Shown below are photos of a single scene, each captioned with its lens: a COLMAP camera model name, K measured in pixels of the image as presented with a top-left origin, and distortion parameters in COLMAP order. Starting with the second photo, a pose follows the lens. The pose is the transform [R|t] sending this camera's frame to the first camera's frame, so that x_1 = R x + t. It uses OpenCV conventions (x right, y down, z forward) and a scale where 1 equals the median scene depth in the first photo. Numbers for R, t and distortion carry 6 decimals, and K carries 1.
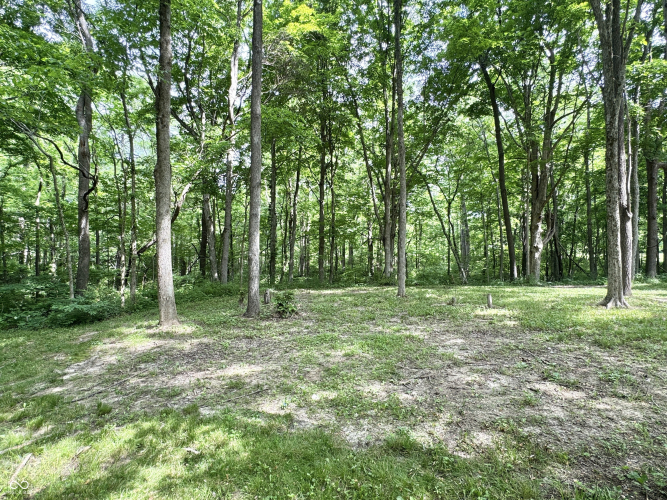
lens RADIAL K [[347.8, 0, 333.5], [0, 347.8, 251.8], [0, 0, 1]] dist [0.024916, 0.000175]
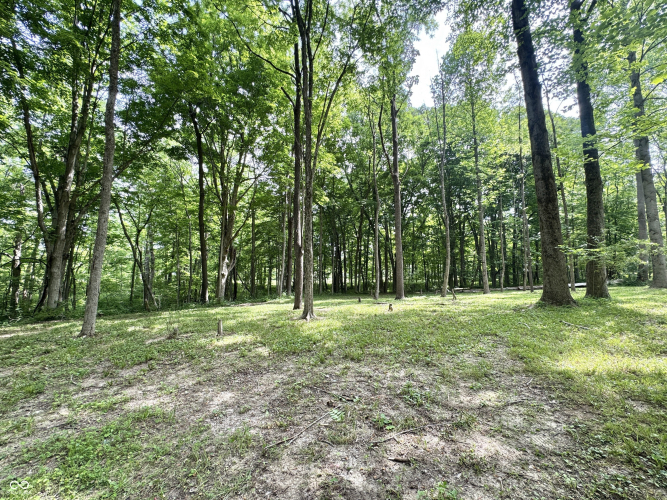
lens RADIAL K [[265.8, 0, 333.6], [0, 265.8, 251.8], [0, 0, 1]] dist [-0.004123, 0.000471]
pose [[0.549322, 0.092918, 0.830429, 0.000598], [-0.007439, 0.994303, -0.106333, 0.004863], [-0.835578, 0.052233, 0.546884, 0.143286]]
